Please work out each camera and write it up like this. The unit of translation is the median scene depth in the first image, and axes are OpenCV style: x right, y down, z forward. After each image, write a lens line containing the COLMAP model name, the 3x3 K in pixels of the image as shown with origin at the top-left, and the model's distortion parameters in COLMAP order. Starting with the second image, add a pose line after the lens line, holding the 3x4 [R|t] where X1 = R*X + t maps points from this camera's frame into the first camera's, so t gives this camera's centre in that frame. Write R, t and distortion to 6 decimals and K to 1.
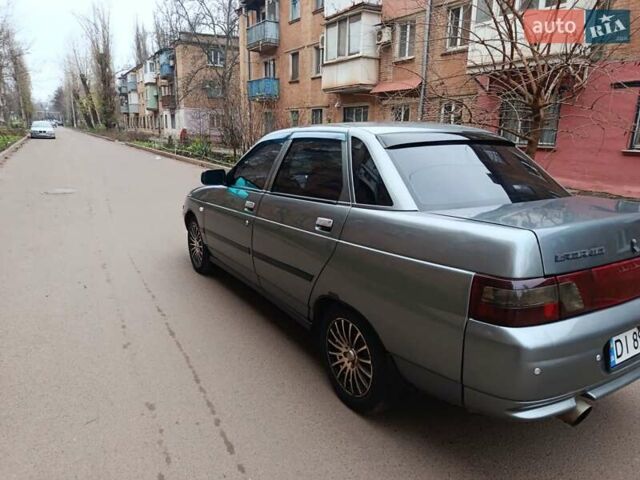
lens RADIAL K [[446.6, 0, 316.3], [0, 446.6, 235.4], [0, 0, 1]] dist [0.021612, -0.022649]
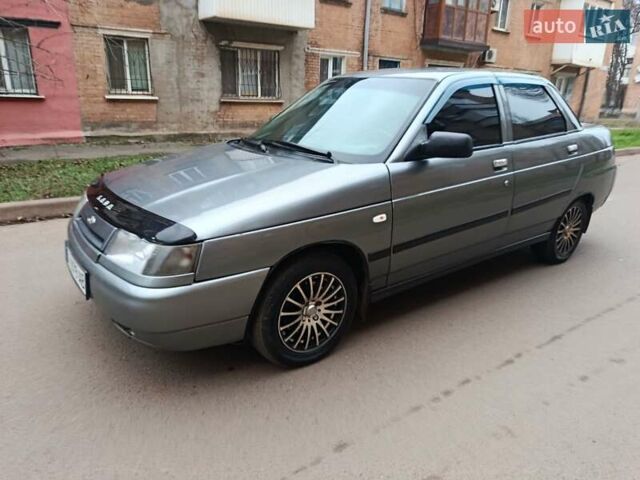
lens RADIAL K [[446.6, 0, 316.1], [0, 446.6, 234.8], [0, 0, 1]] dist [0.021612, -0.022649]
pose [[-0.099849, -0.313812, 0.944220, -1.090104], [0.197910, 0.923738, 0.327933, -0.329372], [-0.975122, 0.219614, -0.030127, 1.567438]]
